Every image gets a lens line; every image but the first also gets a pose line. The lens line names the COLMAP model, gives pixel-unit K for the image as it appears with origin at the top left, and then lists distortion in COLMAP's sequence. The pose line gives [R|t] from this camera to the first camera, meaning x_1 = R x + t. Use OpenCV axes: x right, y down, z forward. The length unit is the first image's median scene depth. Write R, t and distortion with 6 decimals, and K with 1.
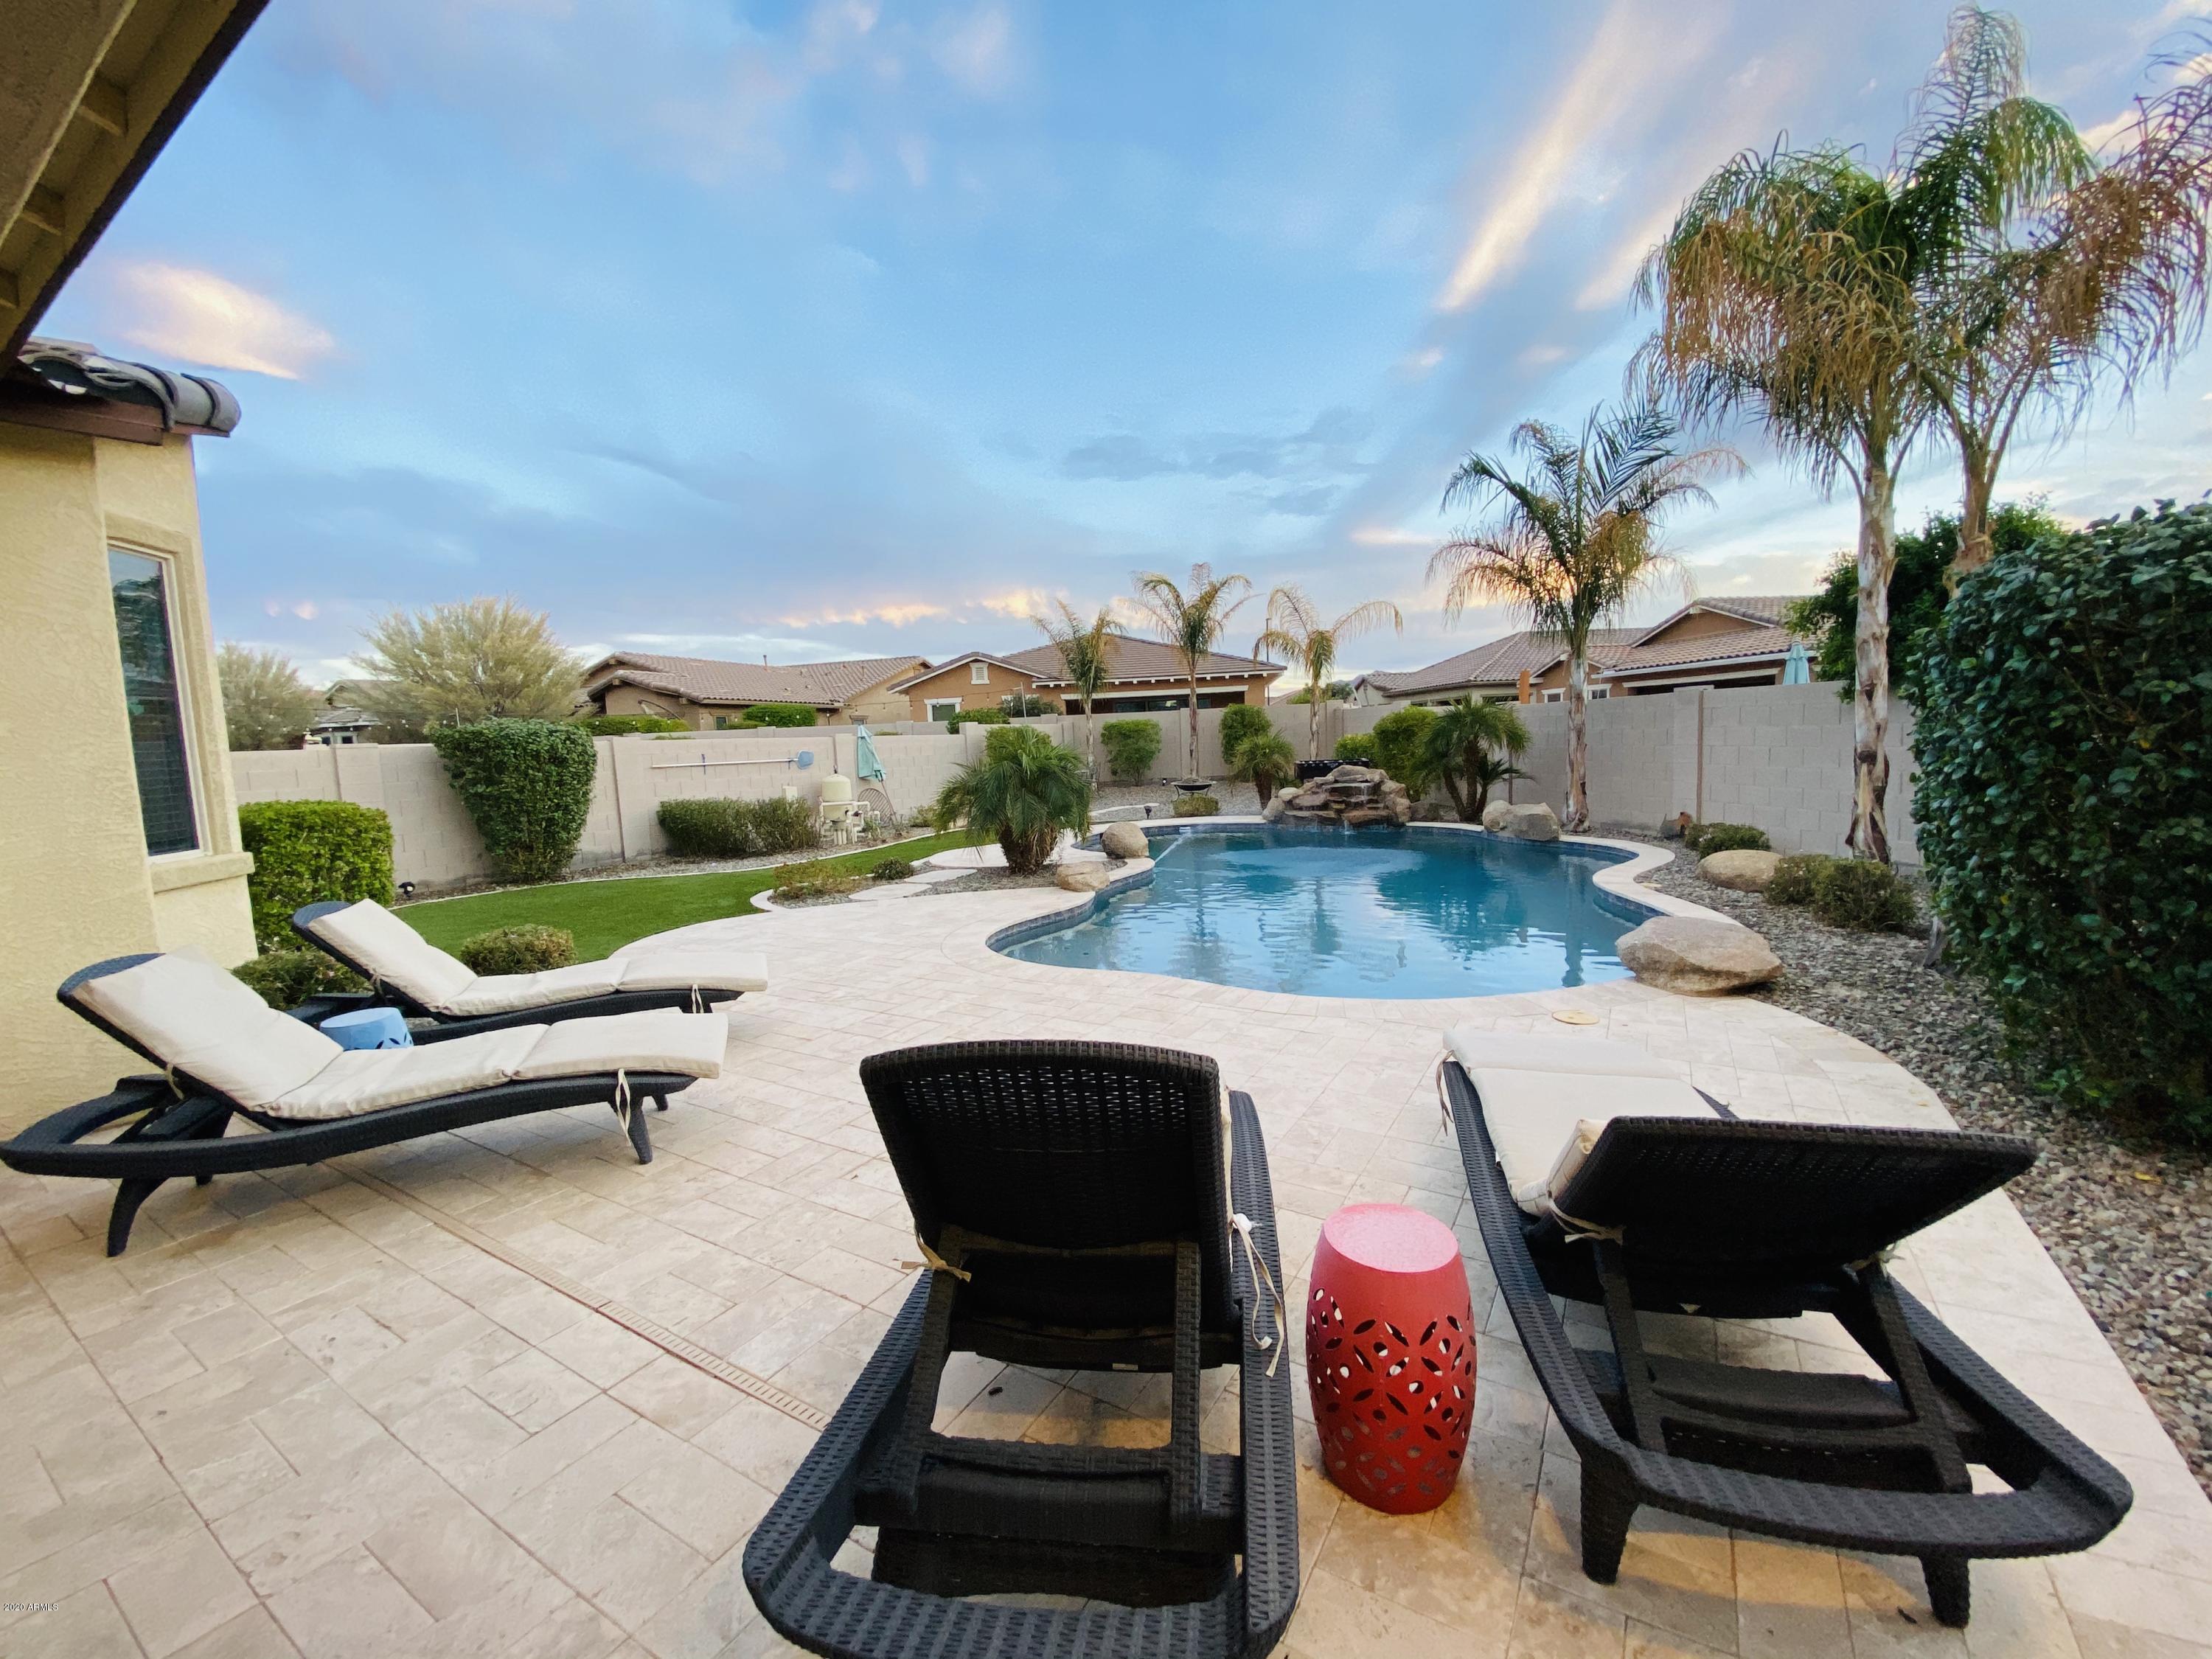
lens RADIAL K [[891.1, 0, 1105.5], [0, 891.1, 830.3], [0, 0, 1]] dist [0.020659, 0.000002]
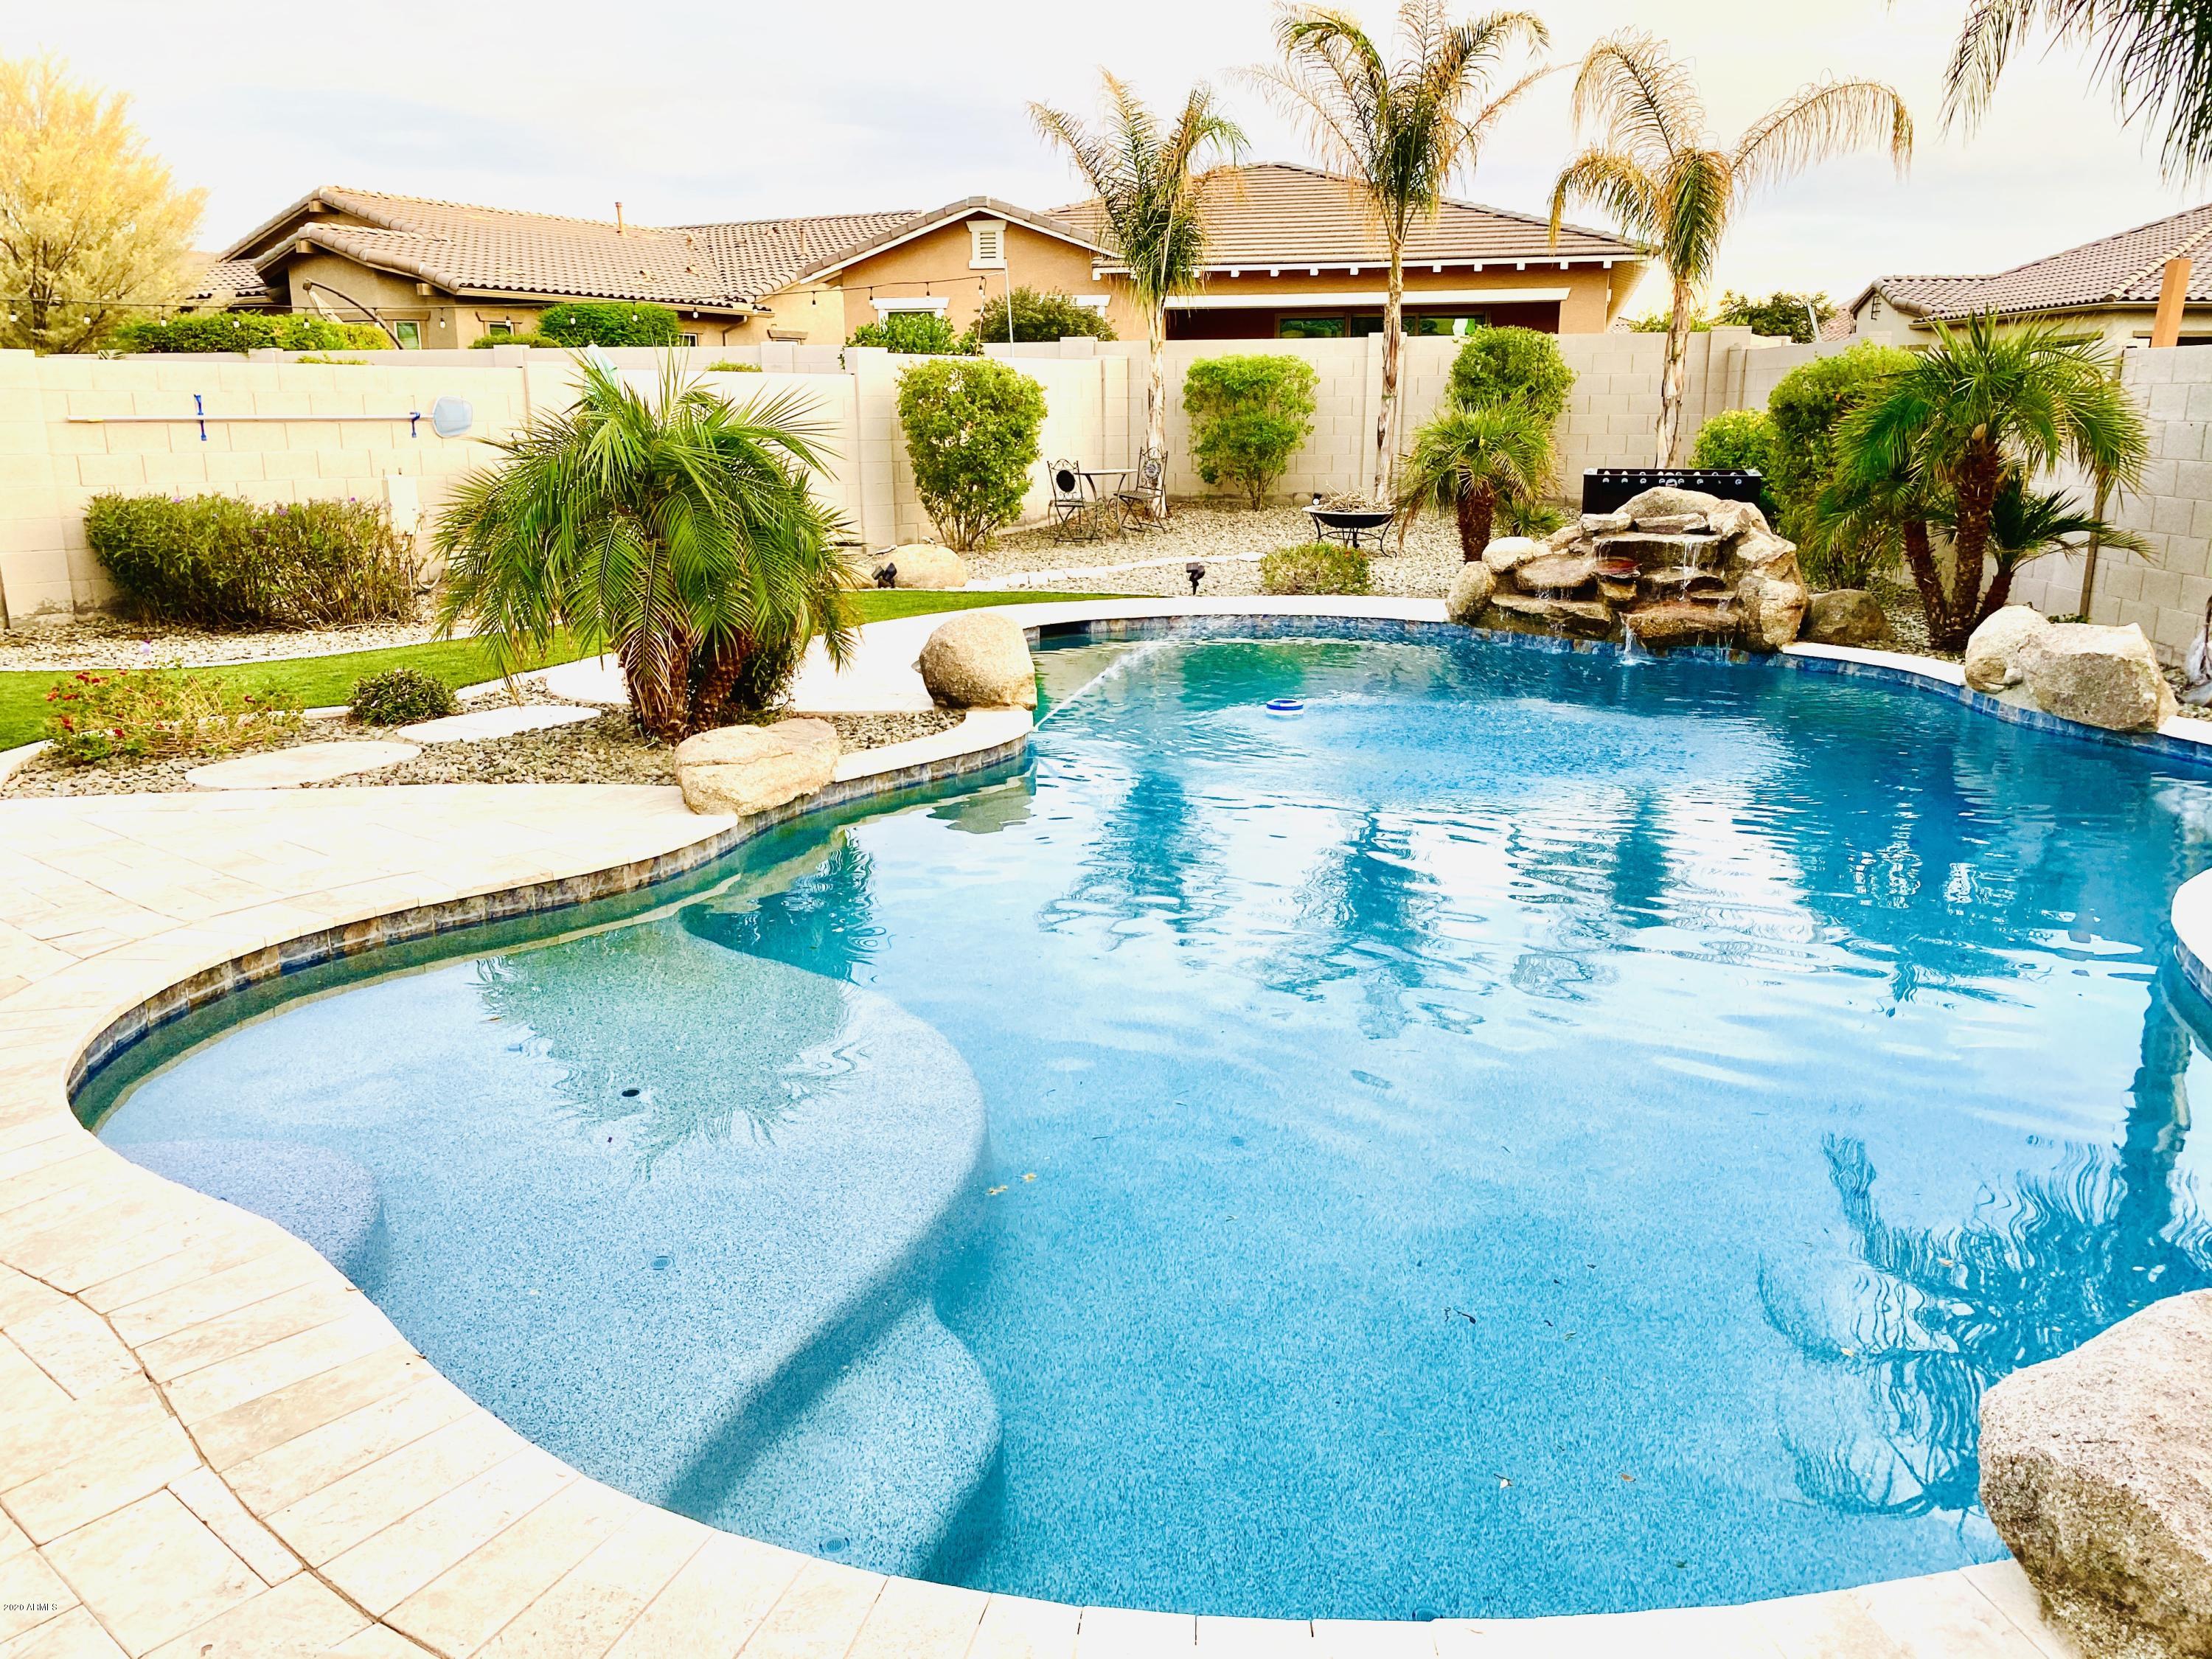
lens RADIAL K [[1699.2, 0, 1107.8], [0, 1699.2, 824.4], [0, 0, 1]] dist [-0.001619, 0.008851]
pose [[0.987343, 0.074807, -0.139848, 0.098463], [-0.053904, 0.987563, 0.147694, -0.015959], [0.149158, -0.138286, 0.979096, 0.137296]]
